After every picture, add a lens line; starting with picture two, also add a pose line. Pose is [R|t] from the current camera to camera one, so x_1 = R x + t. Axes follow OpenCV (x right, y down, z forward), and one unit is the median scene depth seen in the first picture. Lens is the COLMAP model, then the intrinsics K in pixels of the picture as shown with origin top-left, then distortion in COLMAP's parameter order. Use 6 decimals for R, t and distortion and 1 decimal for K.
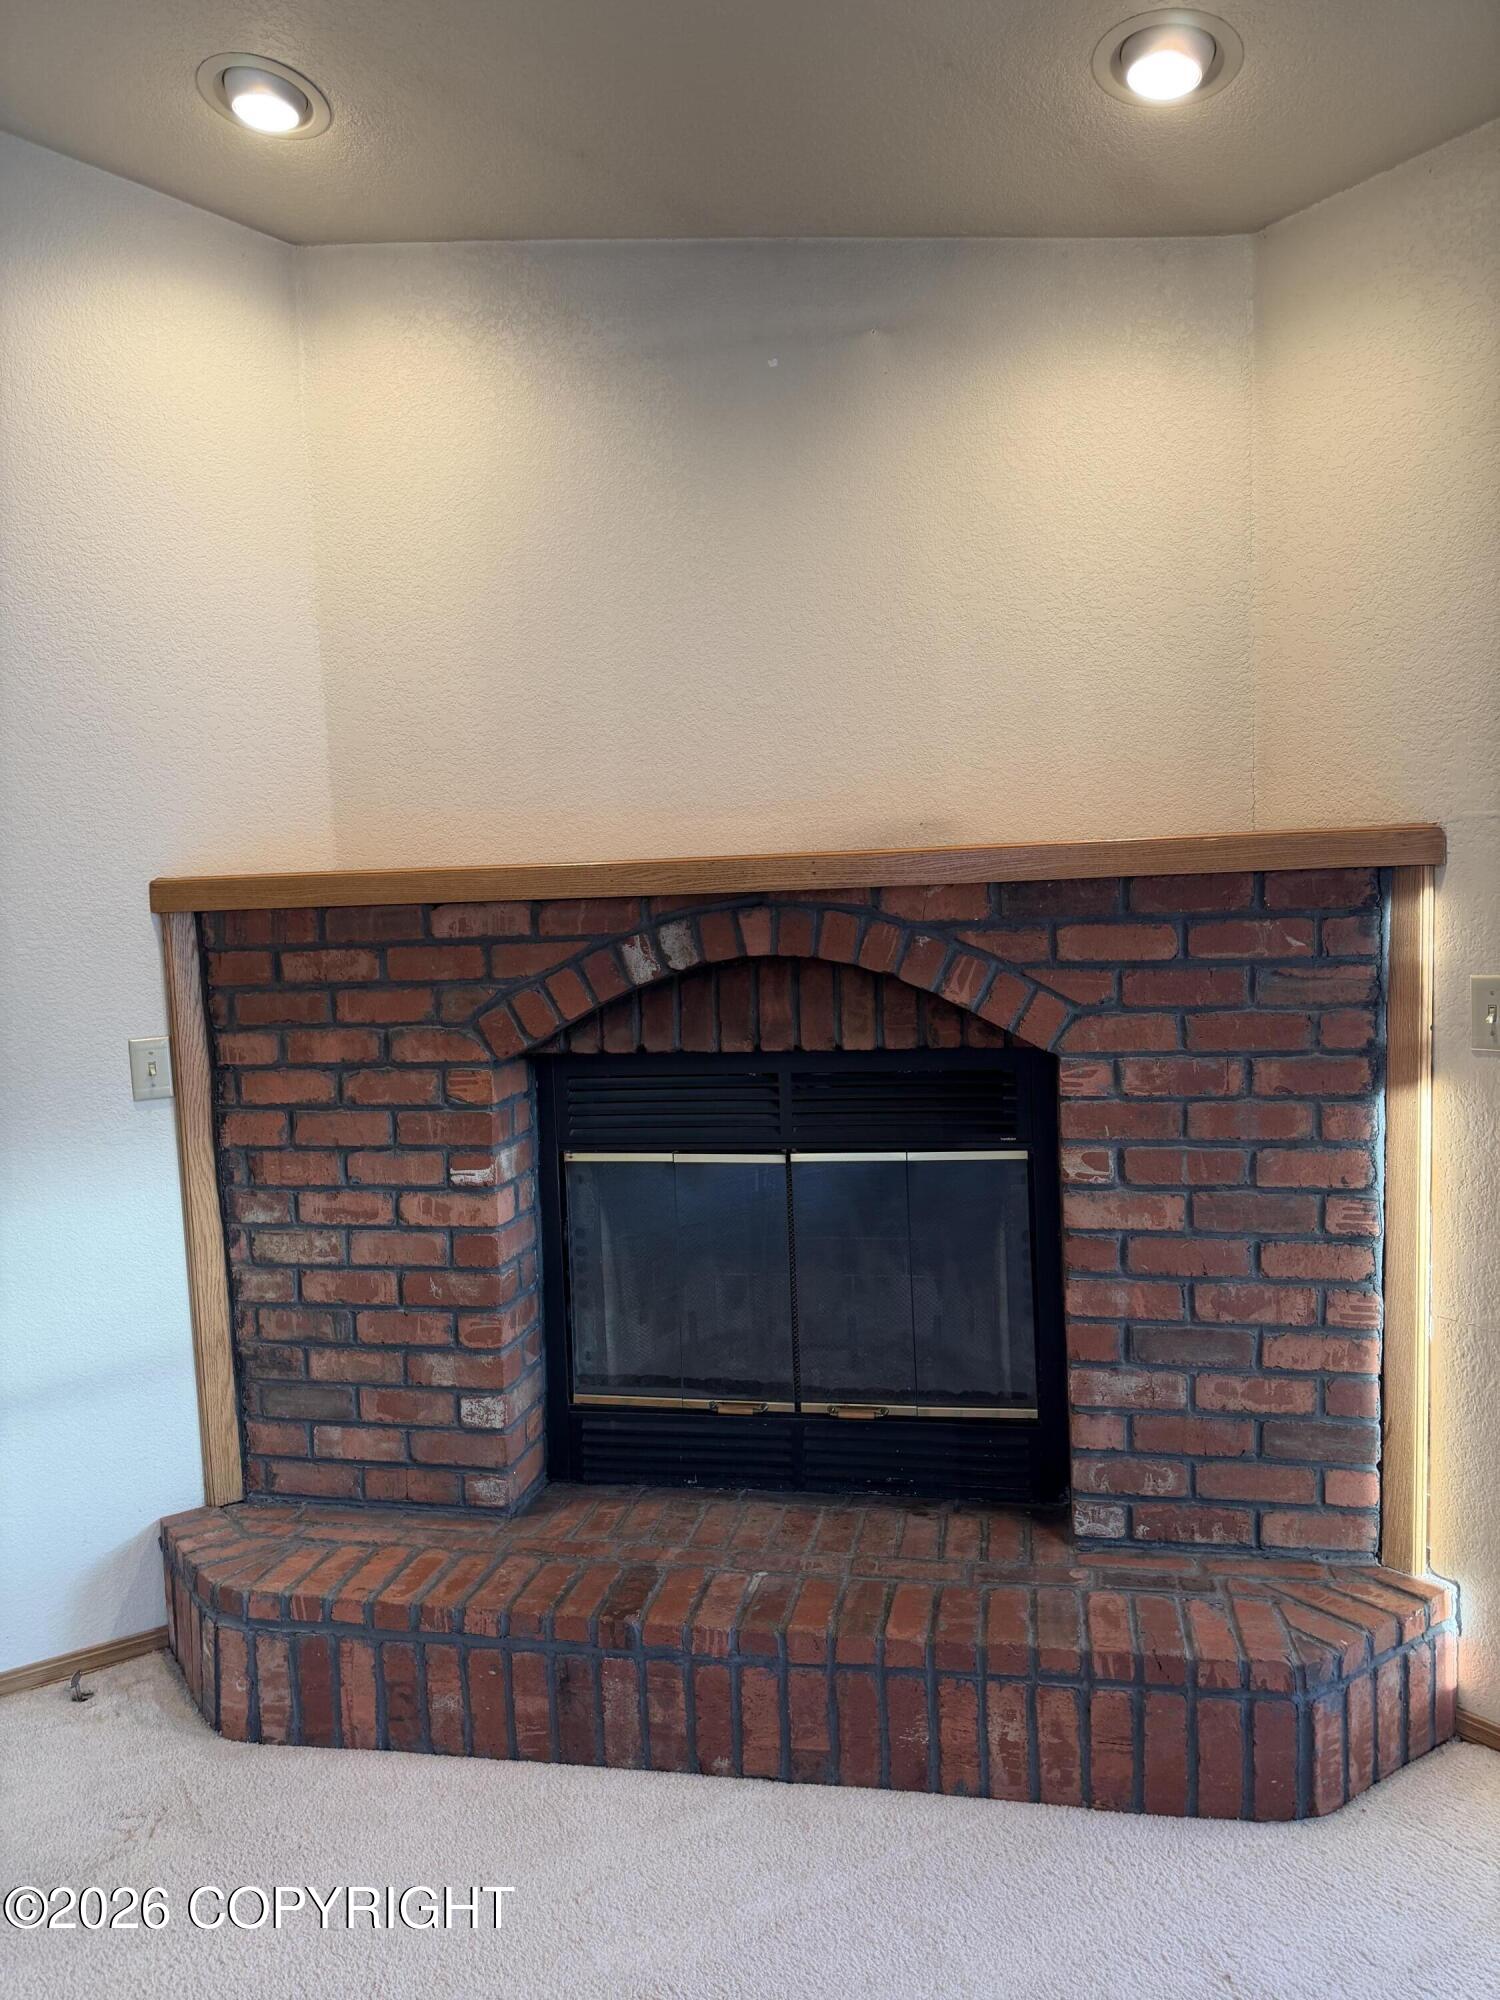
lens RADIAL K [[1402.7, 0, 751.0], [0, 1402.7, 1006.6], [0, 0, 1]] dist [0.061586, -0.062333]
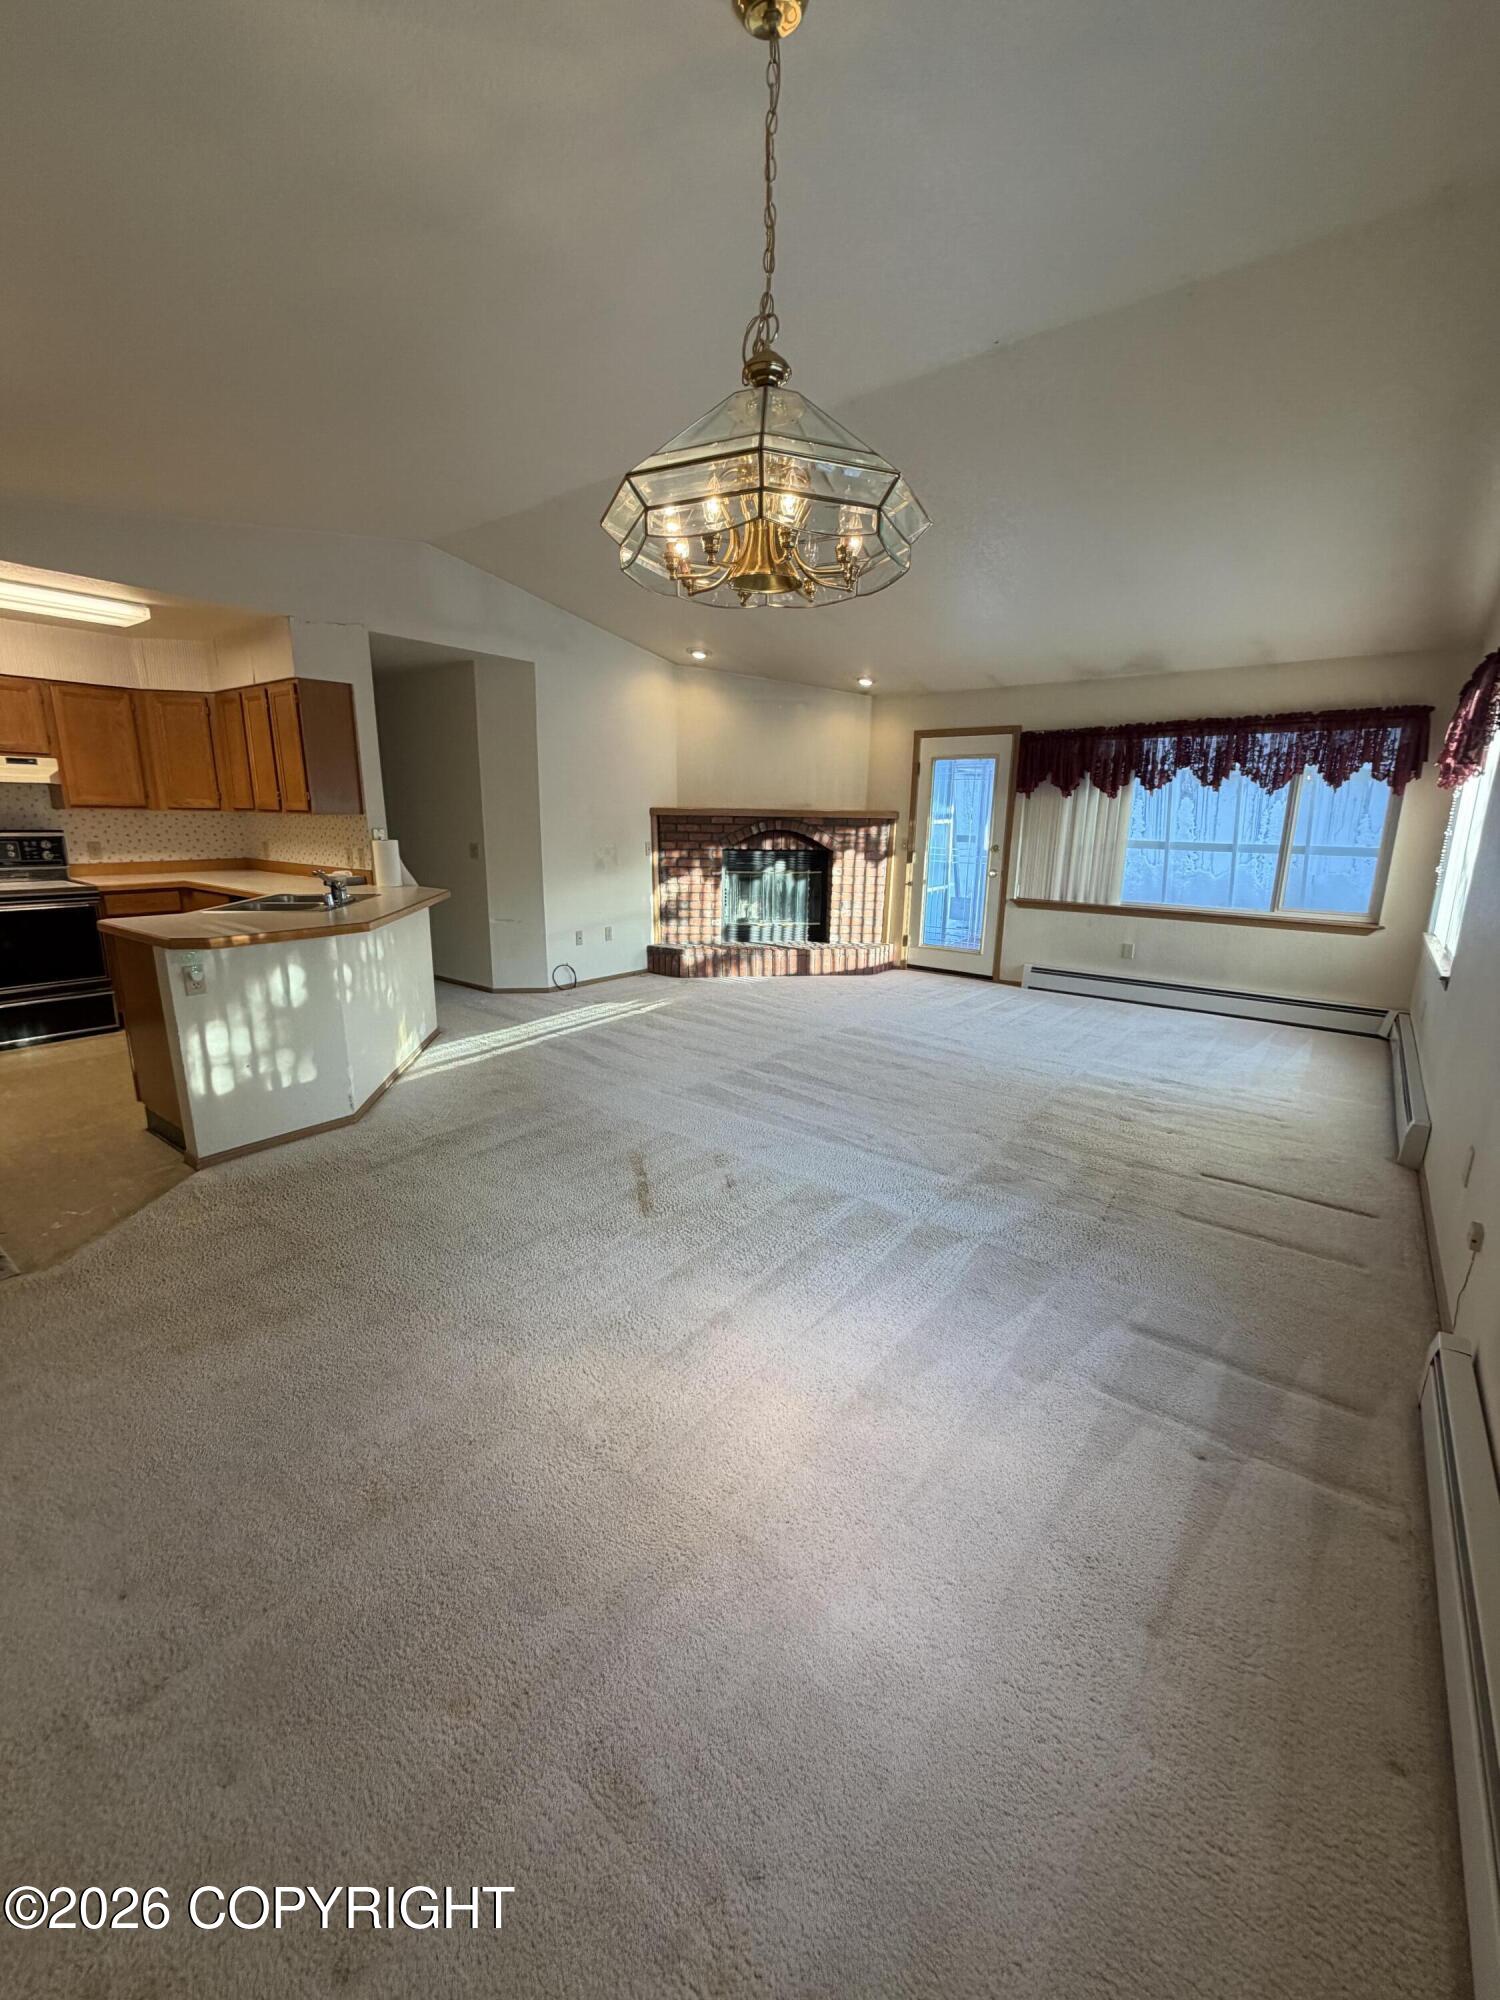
lens RADIAL K [[795.1, 0, 751.7], [0, 795.1, 1001.1], [0, 0, 1]] dist [-0.002245, -0.000207]
pose [[0.951537, -0.014536, 0.307192, -0.940043], [-0.024443, 0.992148, 0.122659, 0.219156], [-0.306562, -0.124223, 0.943710, -1.689382]]
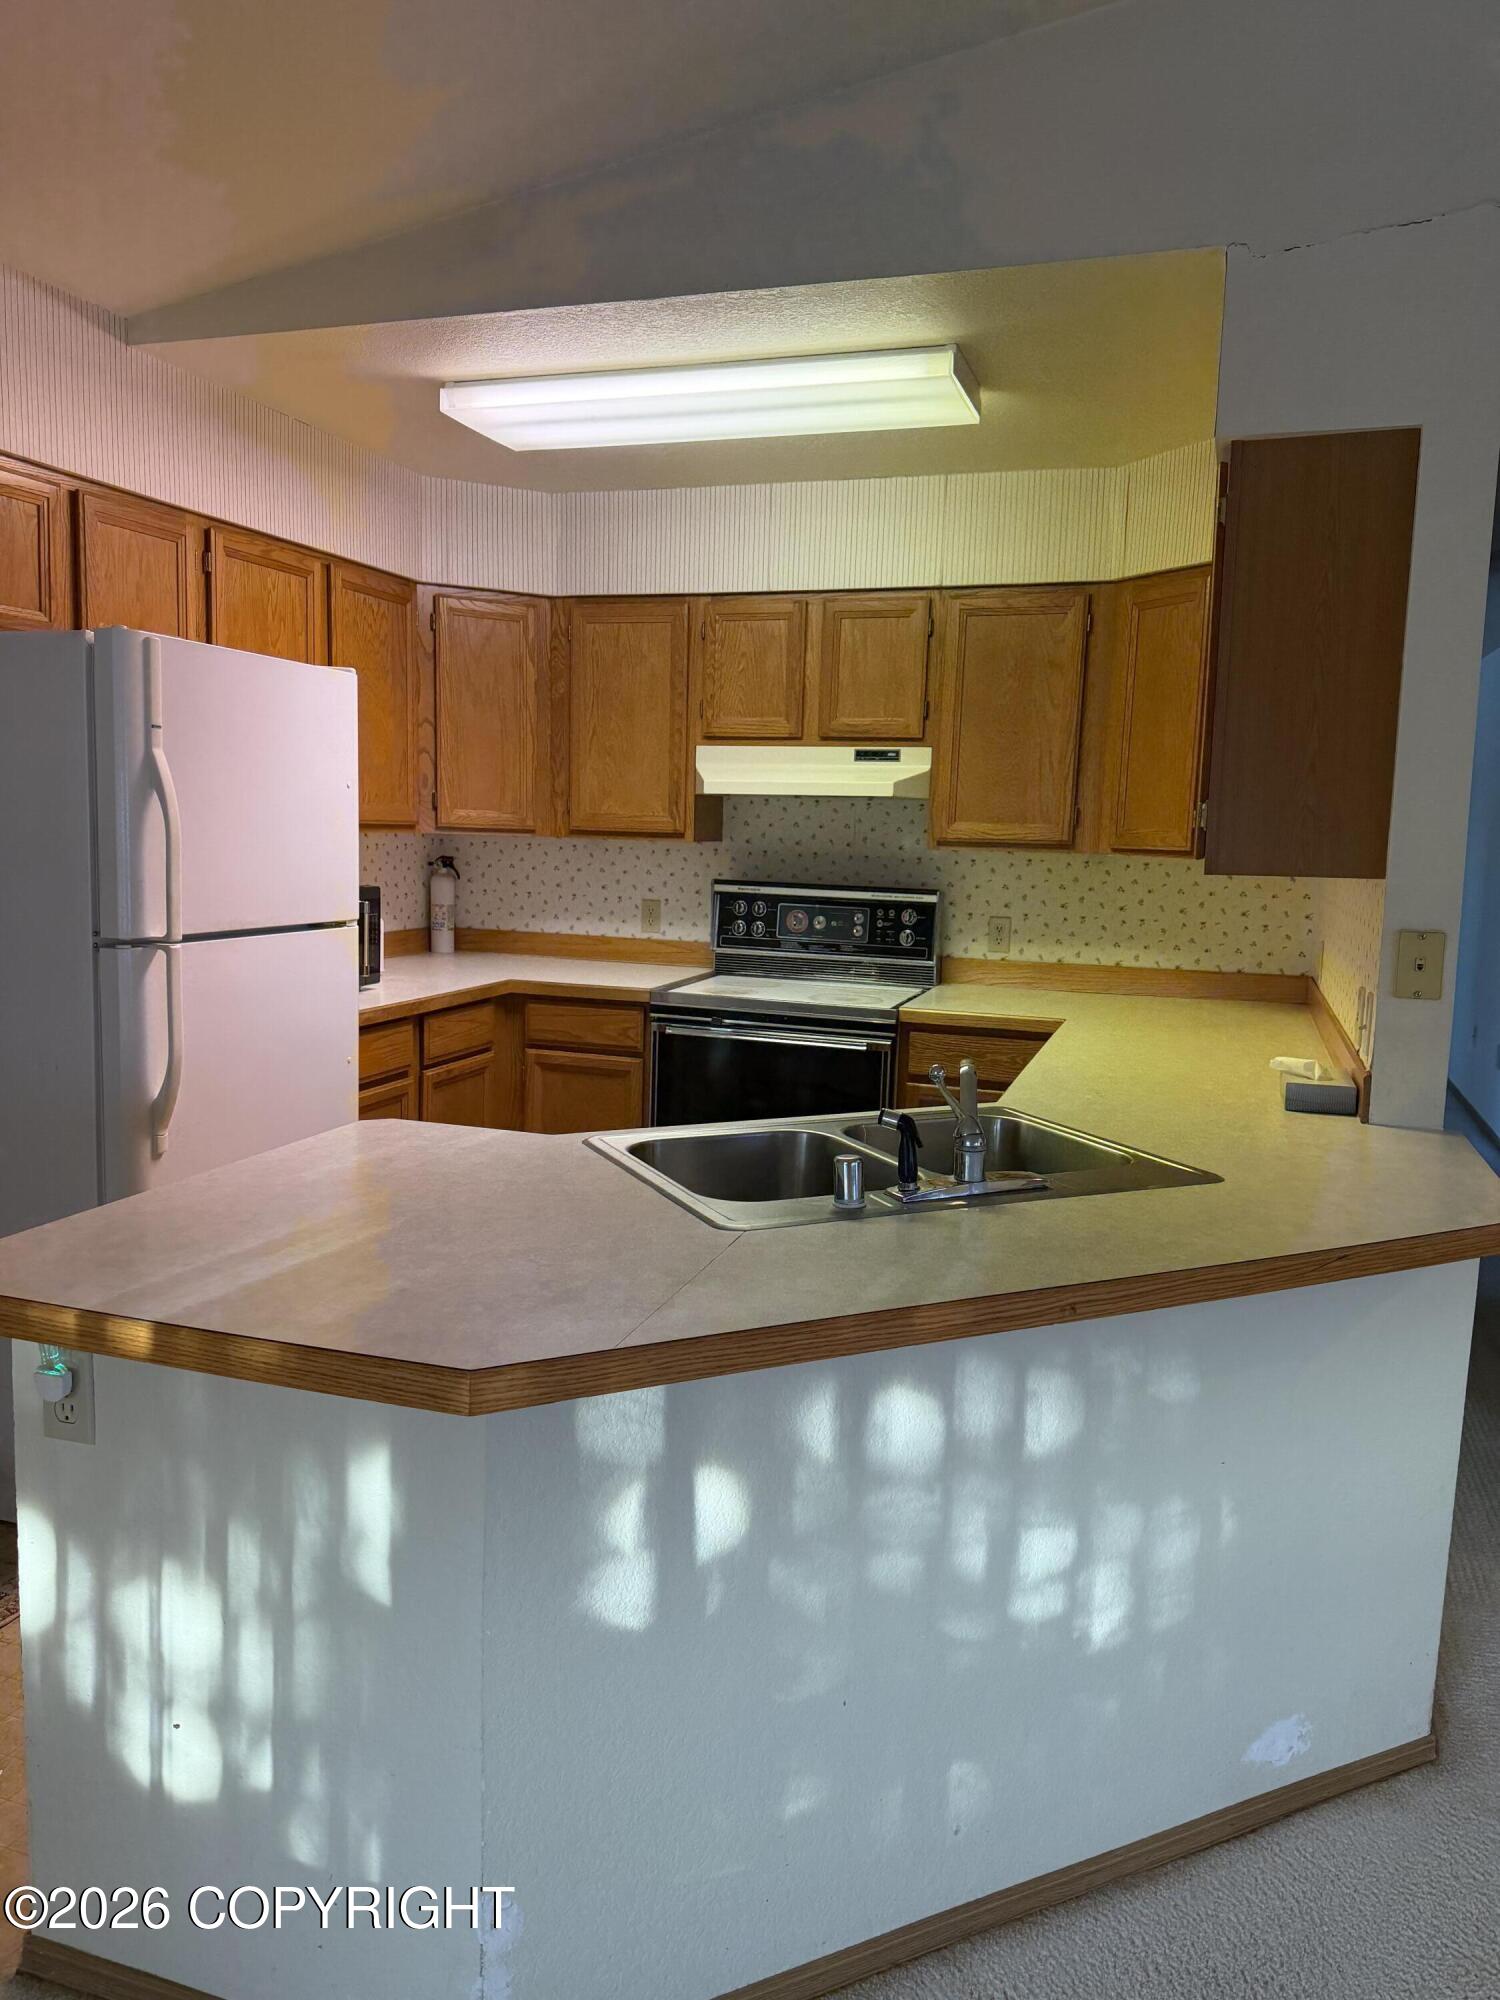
lens RADIAL K [[1402.7, 0, 734.7], [0, 1402.7, 1007.8], [0, 0, 1]] dist [0.061586, -0.062333]
pose [[0.606578, 0.161620, -0.778423, -0.749046], [-0.129757, 0.986116, 0.103631, 0.078326], [0.784364, 0.038145, 0.619127, -0.515395]]
